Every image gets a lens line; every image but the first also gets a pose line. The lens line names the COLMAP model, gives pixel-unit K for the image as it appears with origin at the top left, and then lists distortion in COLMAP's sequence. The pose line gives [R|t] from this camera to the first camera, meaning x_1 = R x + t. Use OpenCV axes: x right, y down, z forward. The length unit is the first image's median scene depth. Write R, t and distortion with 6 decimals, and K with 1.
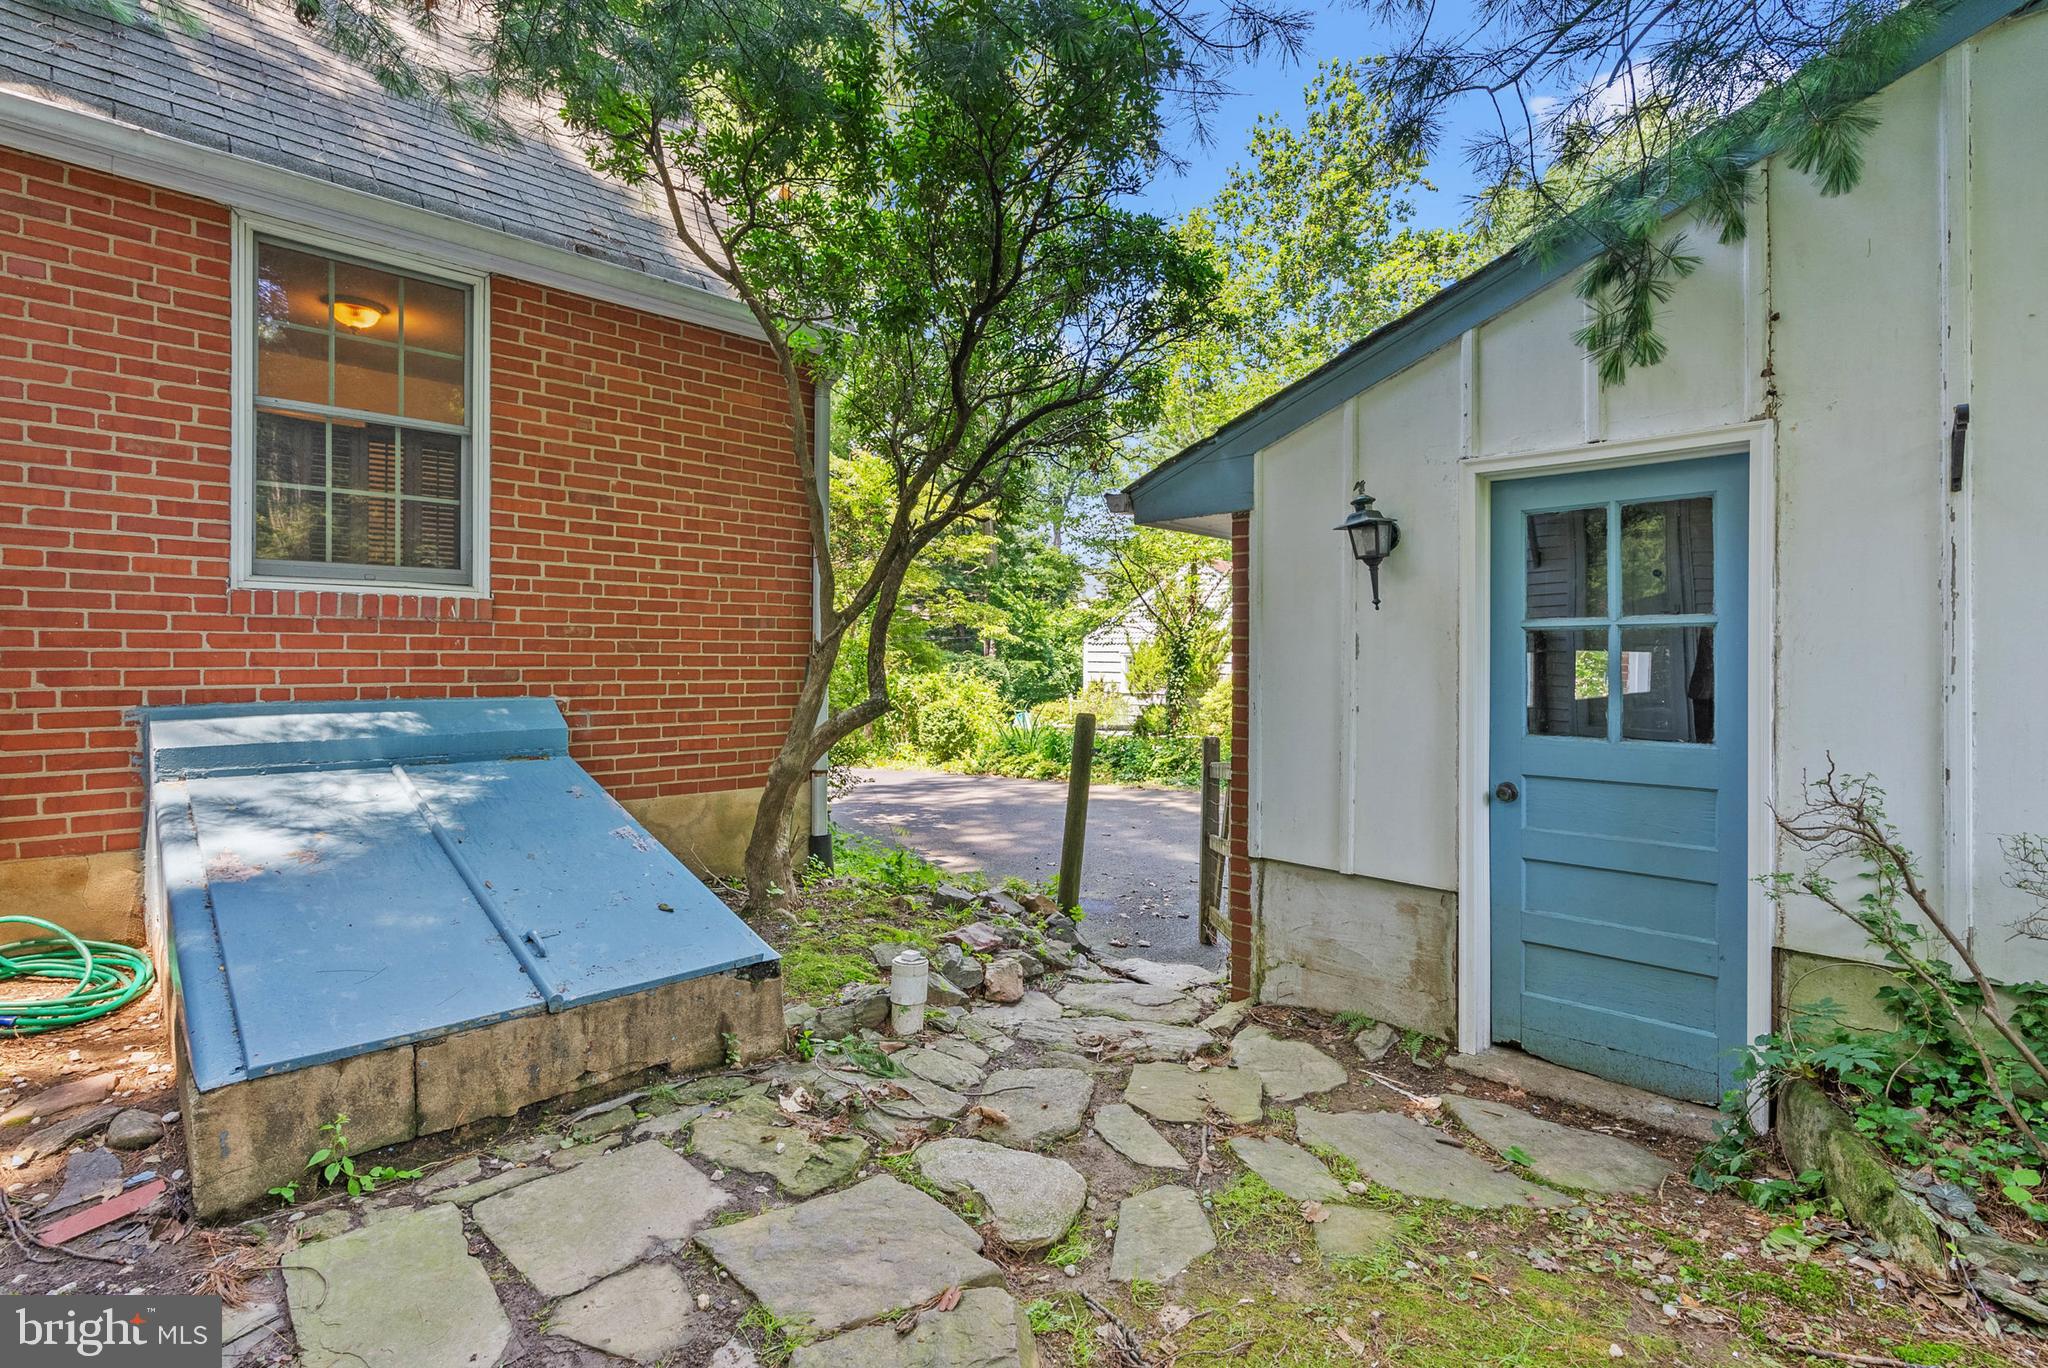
lens RADIAL K [[947.3, 0, 1034.2], [0, 947.3, 651.1], [0, 0, 1]] dist [0.000760, 0.000223]
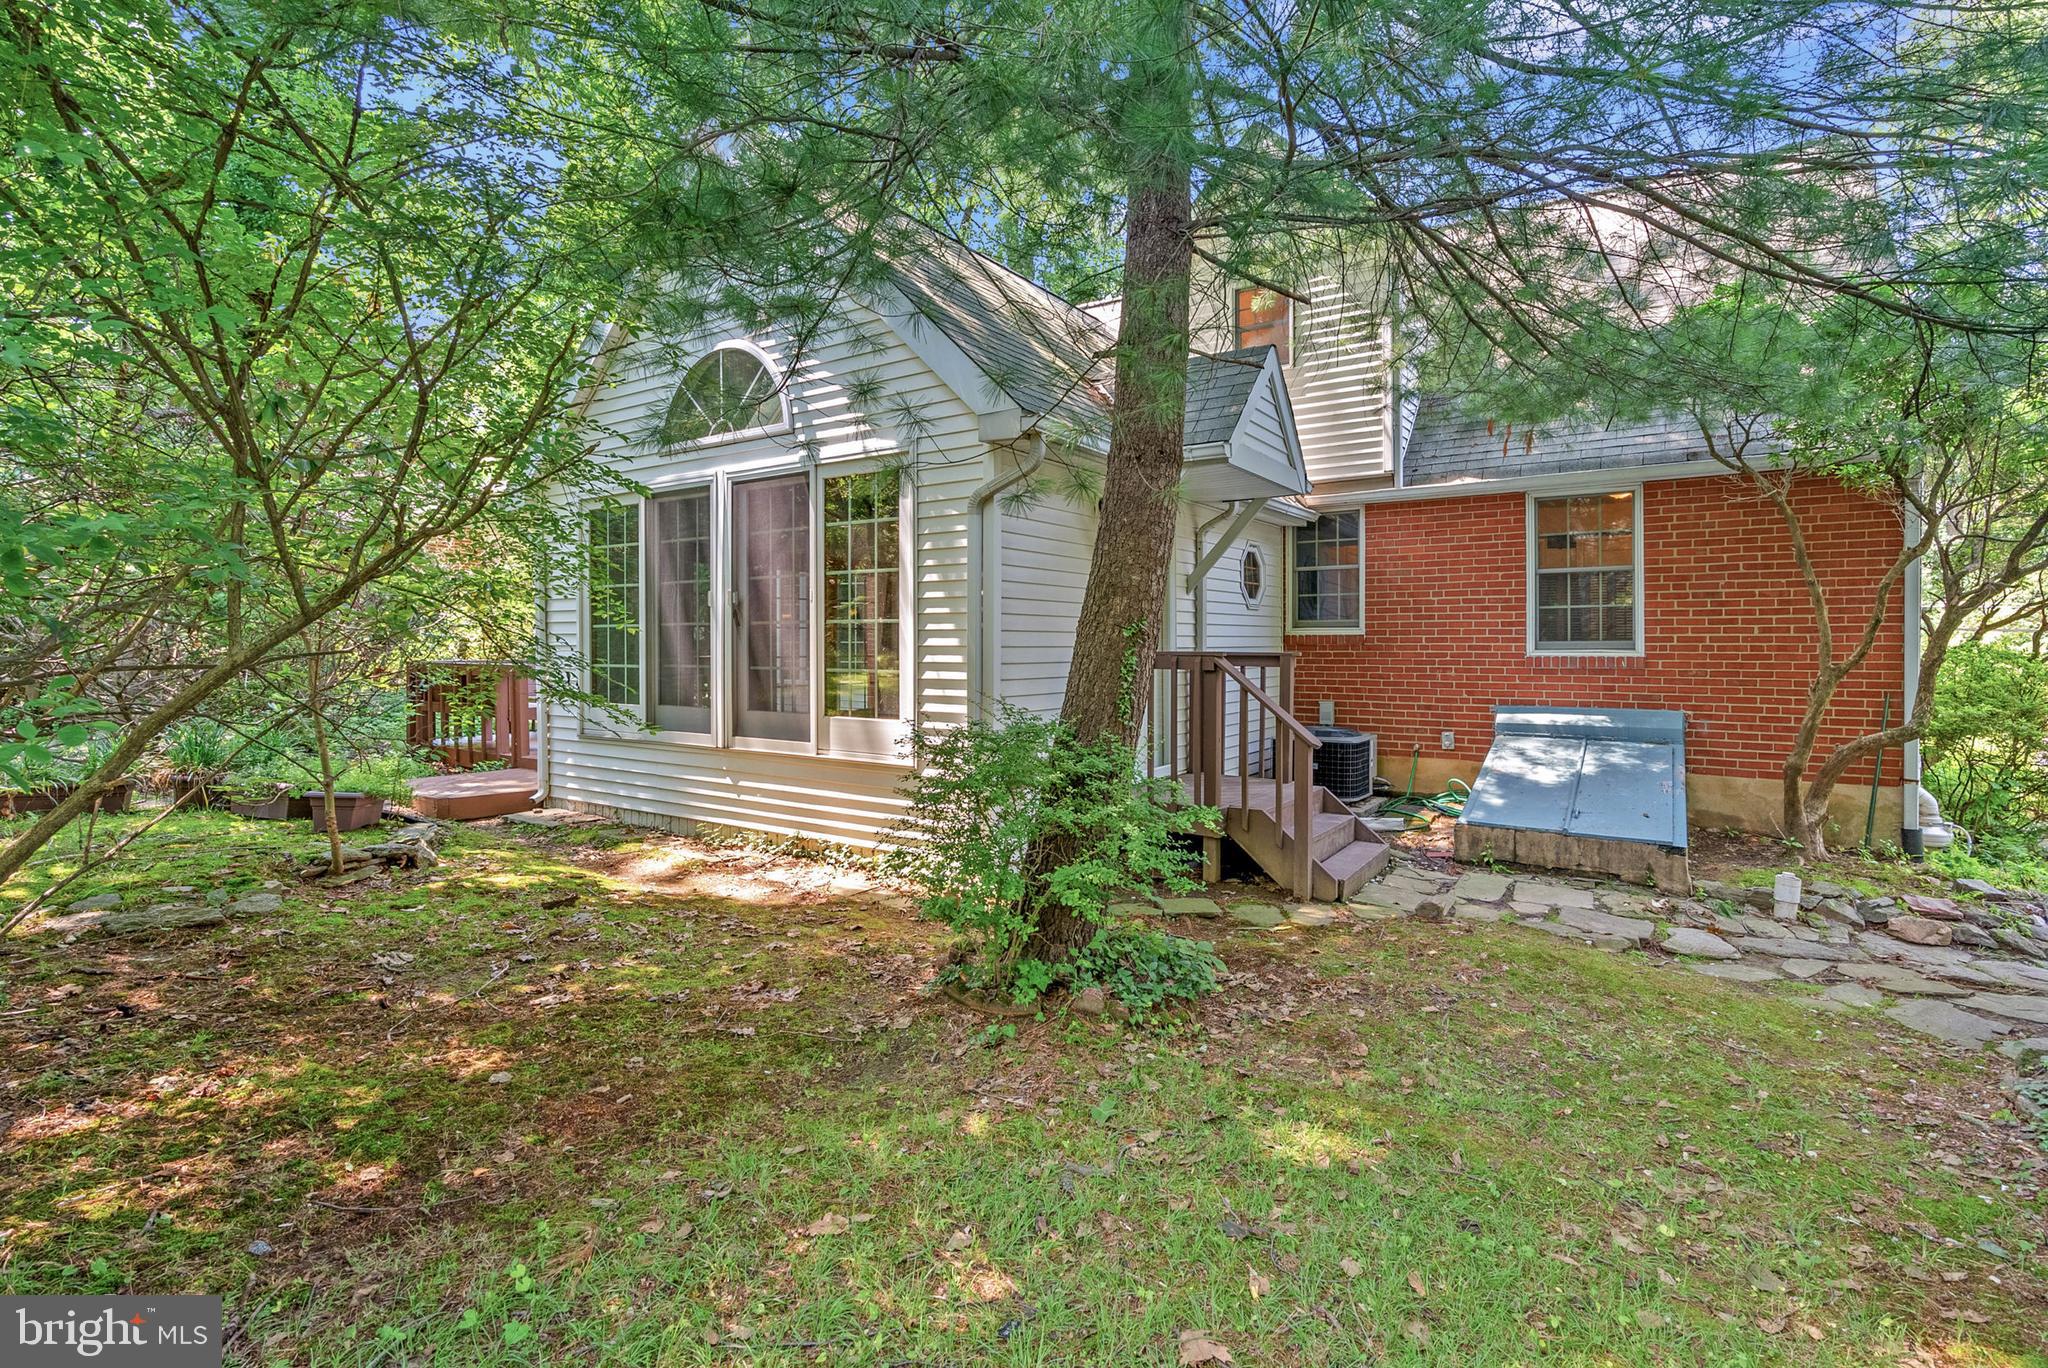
lens RADIAL K [[947.3, 0, 1034.2], [0, 947.3, 651.1], [0, 0, 1]] dist [0.000760, 0.000223]
pose [[0.175576, -0.002254, -0.984463, 1.145574], [0.009051, 0.999959, -0.000675, -0.081648], [0.984424, -0.008791, 0.175590, -0.556635]]
